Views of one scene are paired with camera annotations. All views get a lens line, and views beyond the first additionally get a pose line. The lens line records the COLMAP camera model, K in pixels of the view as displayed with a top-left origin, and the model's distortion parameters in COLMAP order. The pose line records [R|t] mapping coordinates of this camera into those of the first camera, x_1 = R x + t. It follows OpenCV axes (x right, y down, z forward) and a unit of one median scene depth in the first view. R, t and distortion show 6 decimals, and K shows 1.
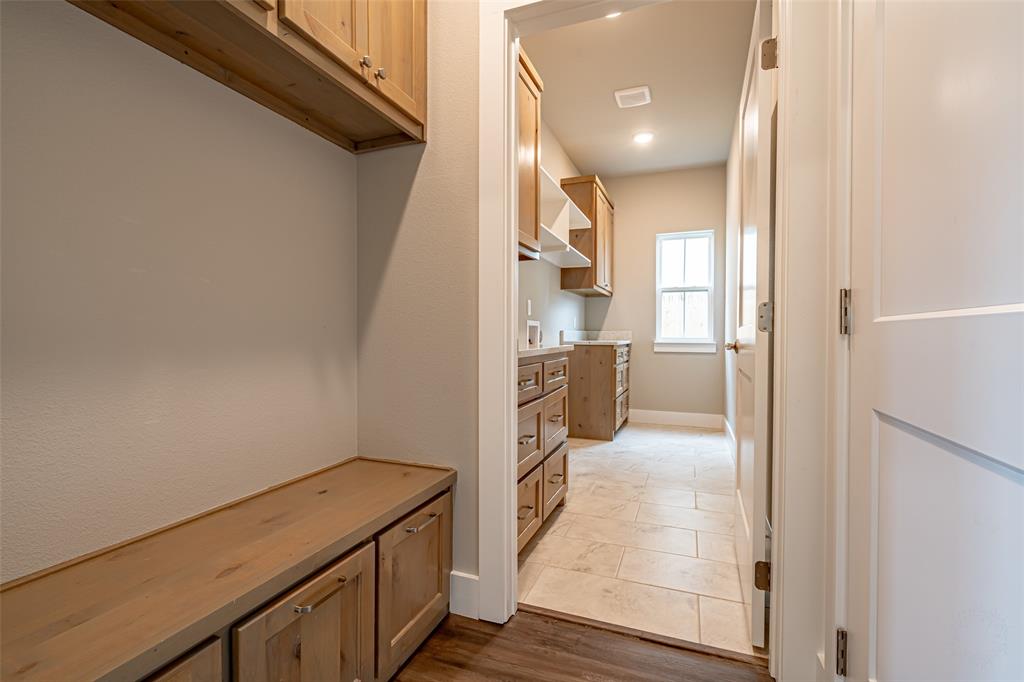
lens RADIAL K [[462.8, 0, 512.8], [0, 462.8, 339.1], [0, 0, 1]] dist [-0.005069, 0.000900]
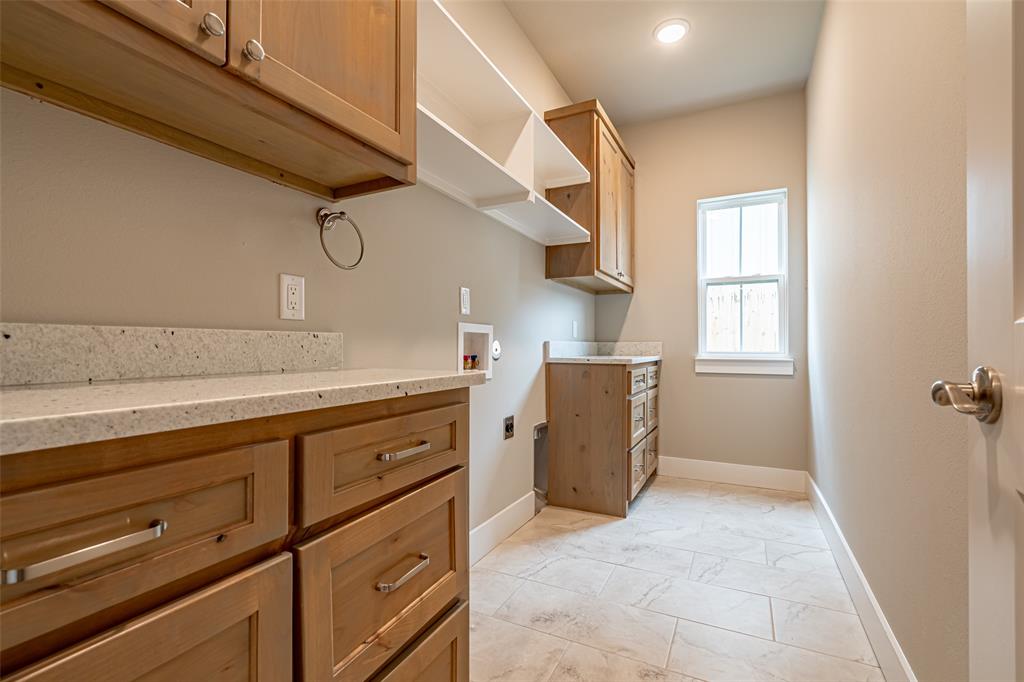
lens RADIAL K [[462.8, 0, 510.6], [0, 462.8, 343.1], [0, 0, 1]] dist [-0.005069, 0.000900]
pose [[0.995036, -0.003975, -0.099441, 0.115771], [0.001899, 0.999779, -0.020959, -0.002341], [0.099502, 0.020666, 0.994823, 0.334124]]
